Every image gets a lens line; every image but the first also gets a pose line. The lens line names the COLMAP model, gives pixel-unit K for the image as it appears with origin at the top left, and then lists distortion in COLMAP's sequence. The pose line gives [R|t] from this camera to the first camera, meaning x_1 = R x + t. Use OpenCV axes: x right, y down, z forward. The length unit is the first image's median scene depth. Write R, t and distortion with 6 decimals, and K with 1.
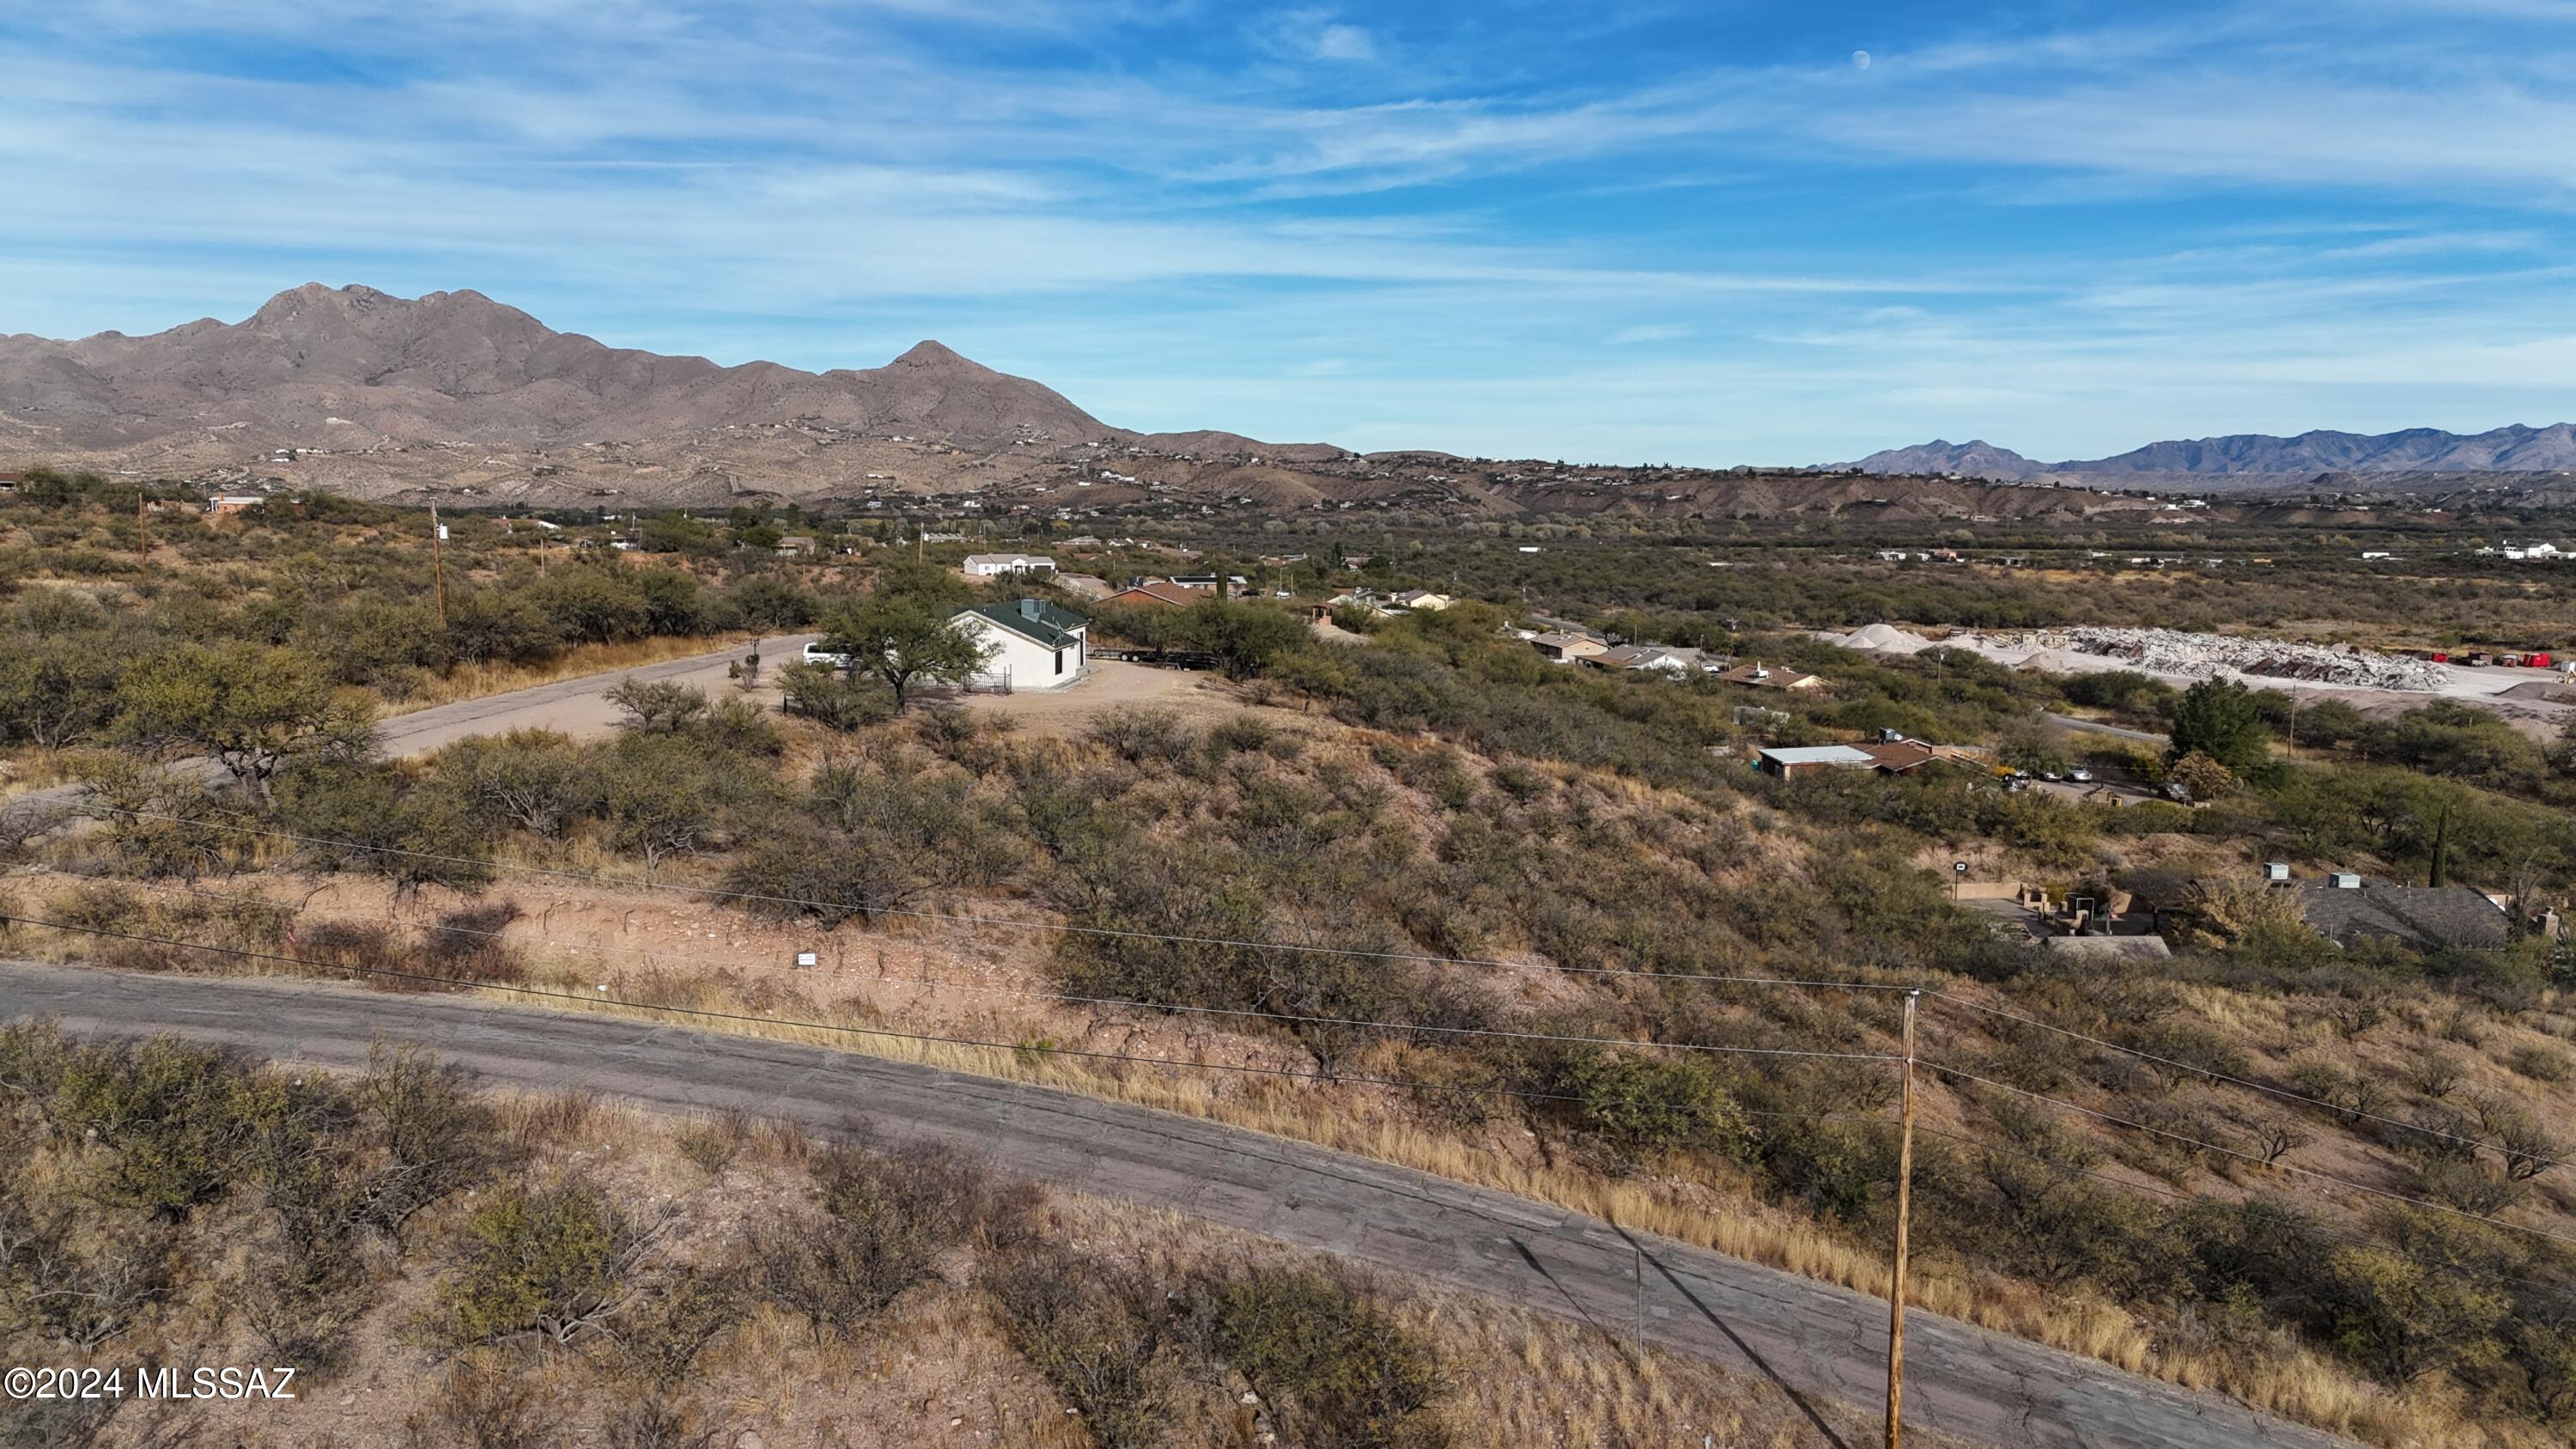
lens RADIAL K [[1892.0, 0, 1285.8], [0, 1892.0, 716.7], [0, 0, 1]] dist [0.072375, -0.059657]
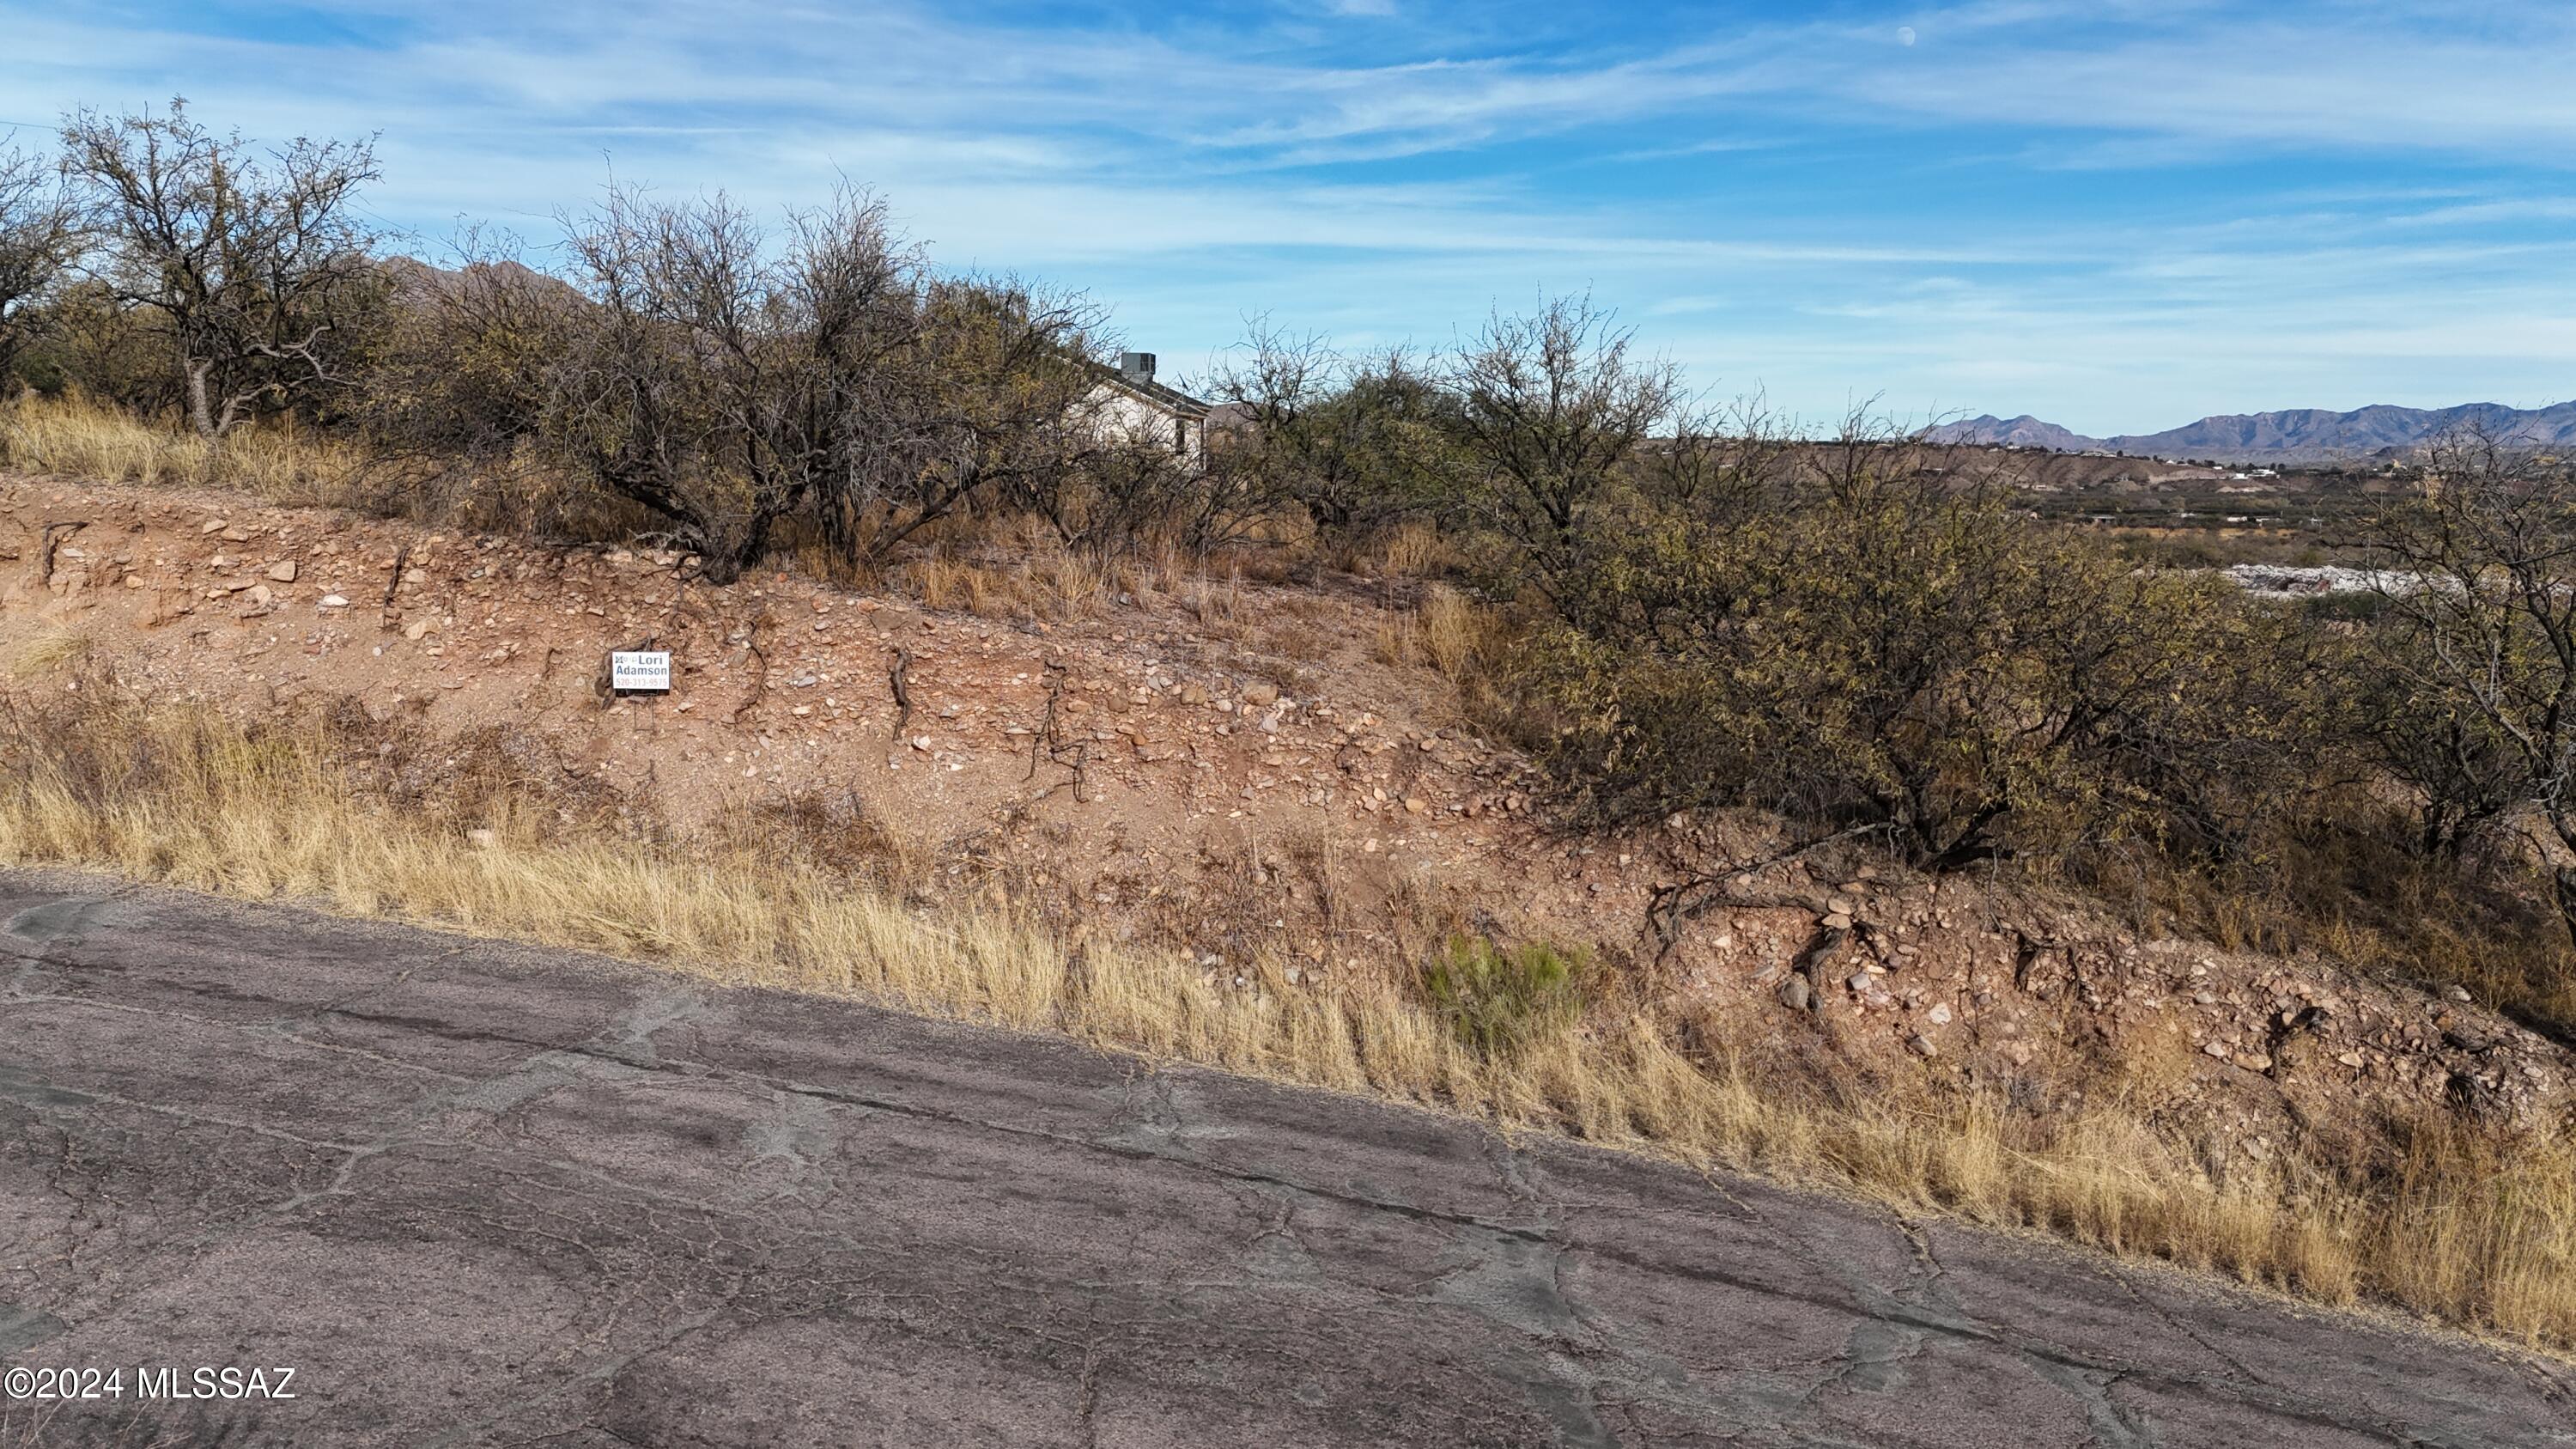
lens RADIAL K [[1920.6, 0, 1272.9], [0, 1920.6, 729.7], [0, 0, 1]] dist [0.065131, -0.065420]
pose [[0.999795, 0.004633, -0.019699, -0.084921], [-0.004286, 0.999835, 0.017670, 0.073657], [0.019778, -0.017582, 0.999650, 0.400375]]
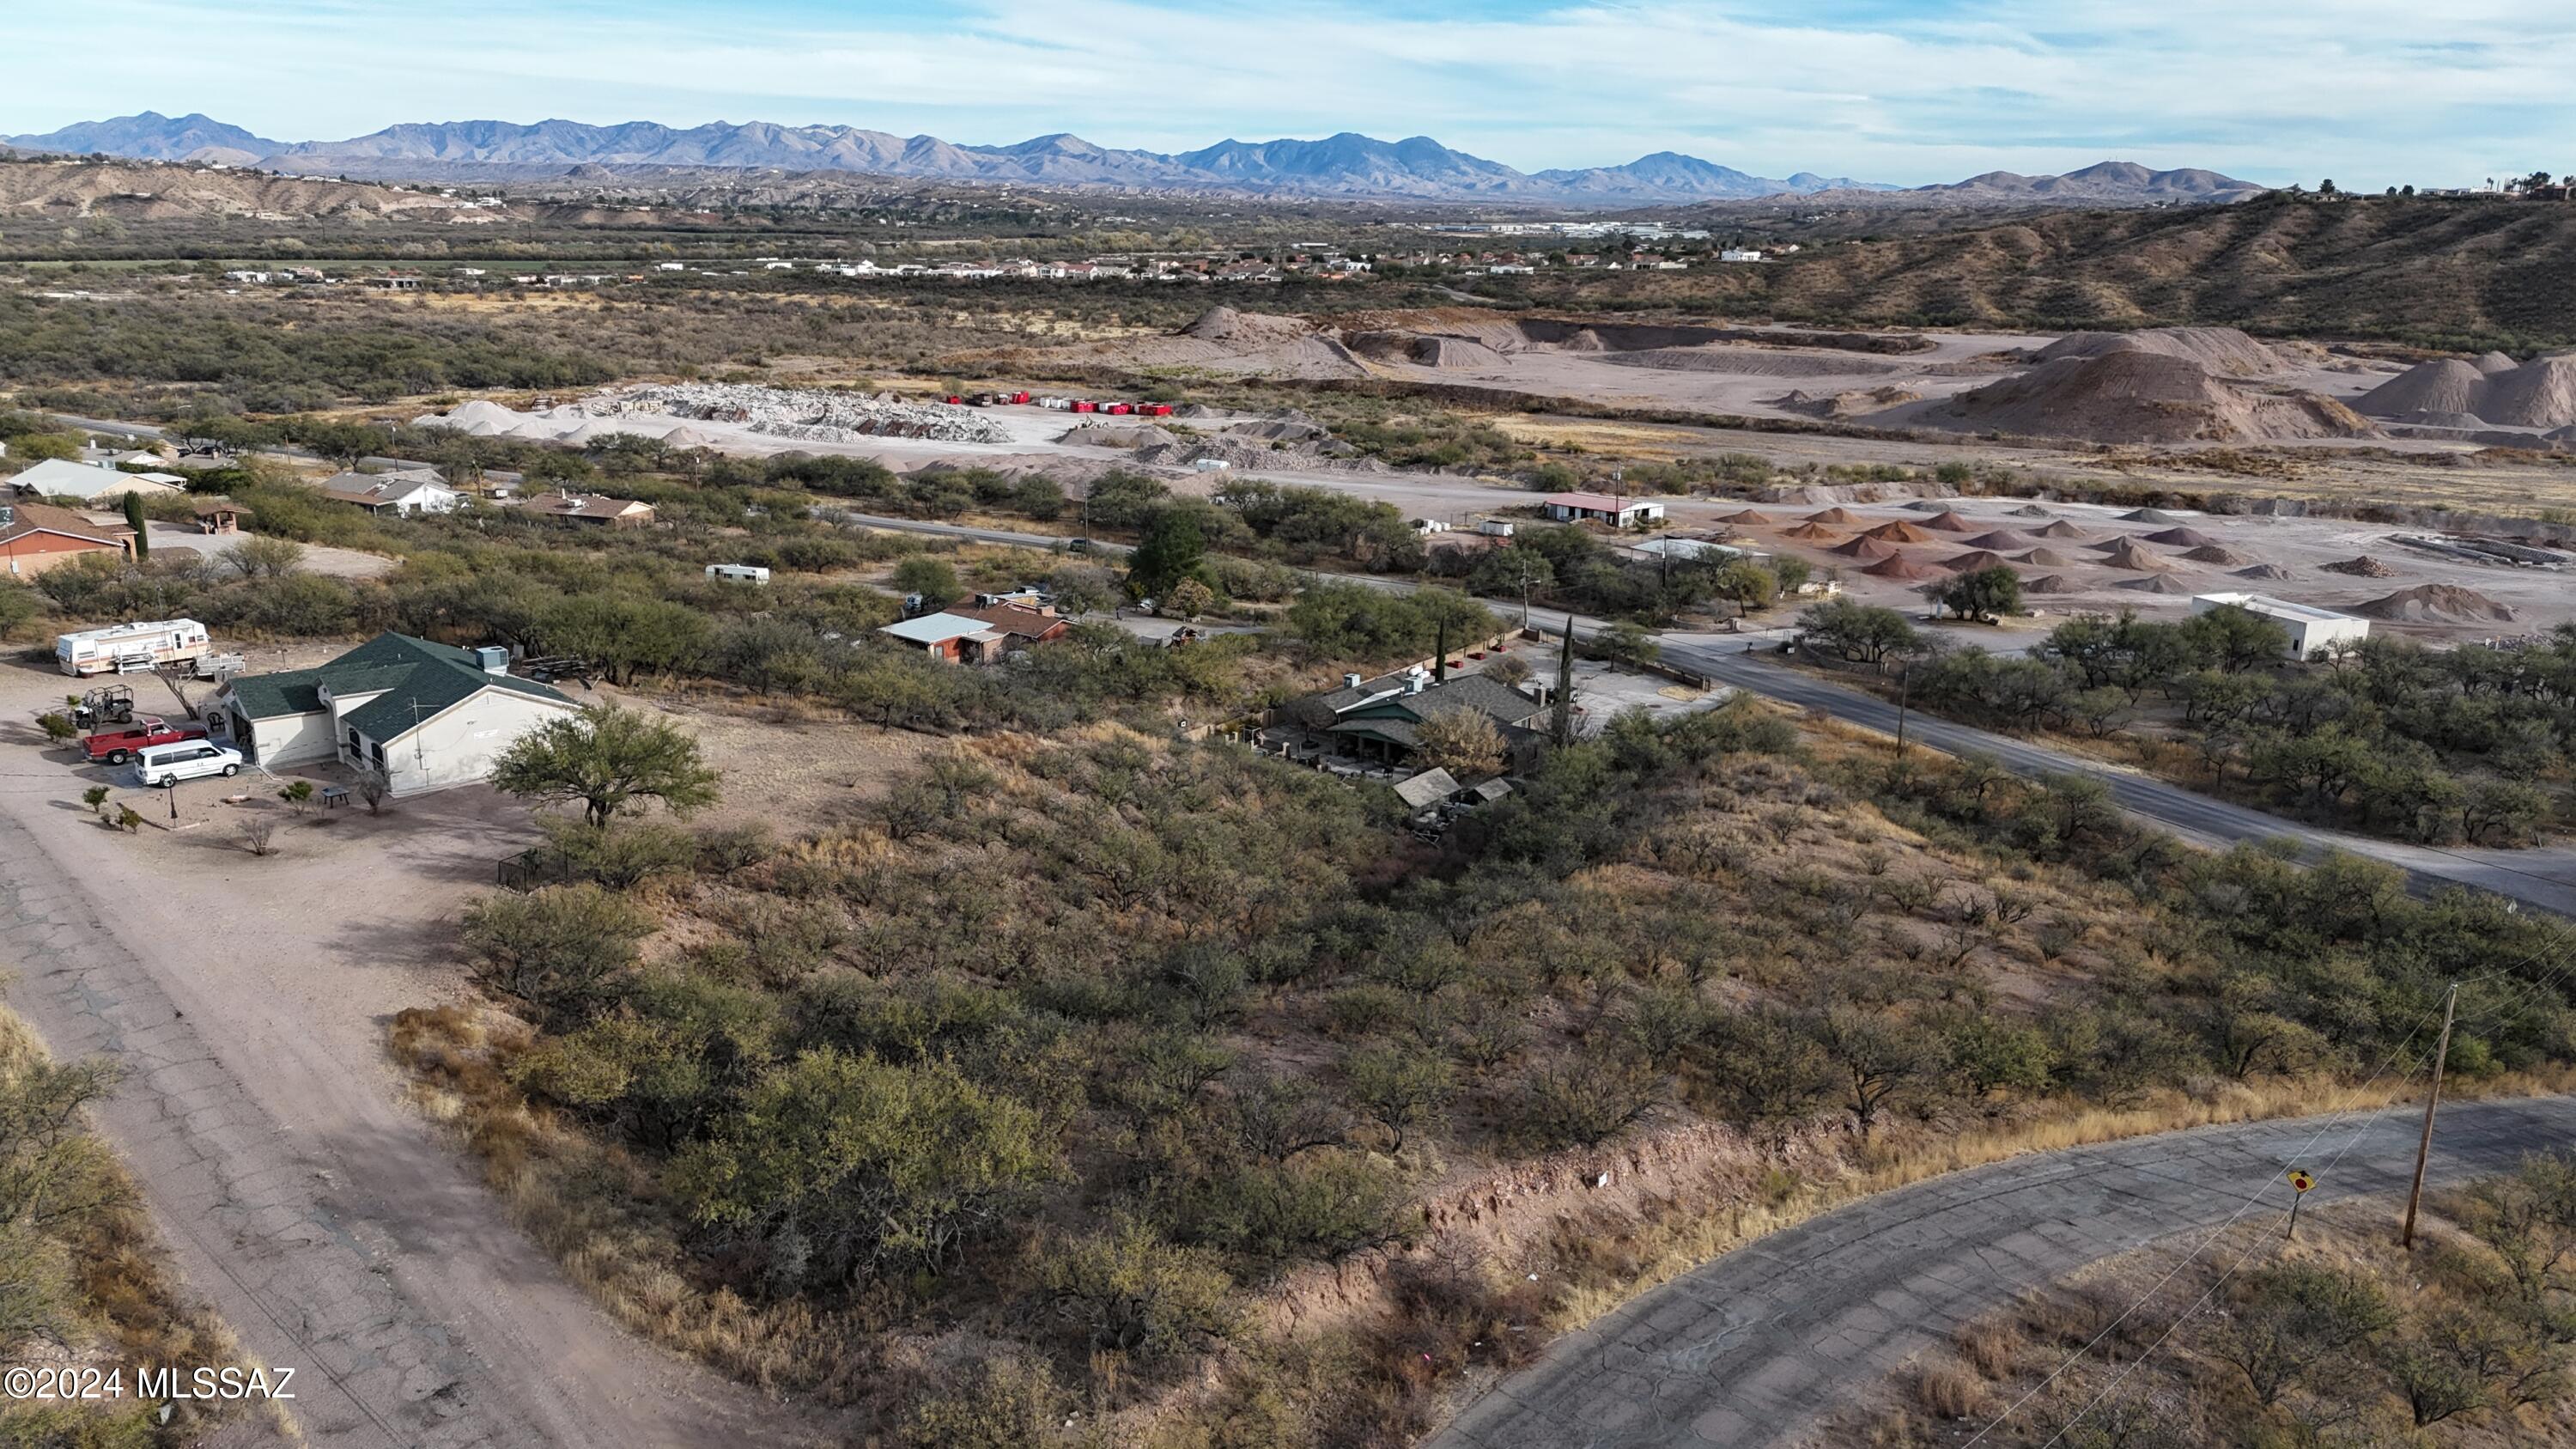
lens RADIAL K [[1895.3, 0, 1281.3], [0, 1895.3, 711.9], [0, 0, 1]] dist [0.074173, -0.063220]
pose [[0.667963, -0.193237, 0.718669, -0.631456], [0.080235, 0.978771, 0.188600, -0.204887], [-0.739857, -0.068315, 0.669287, 0.231464]]
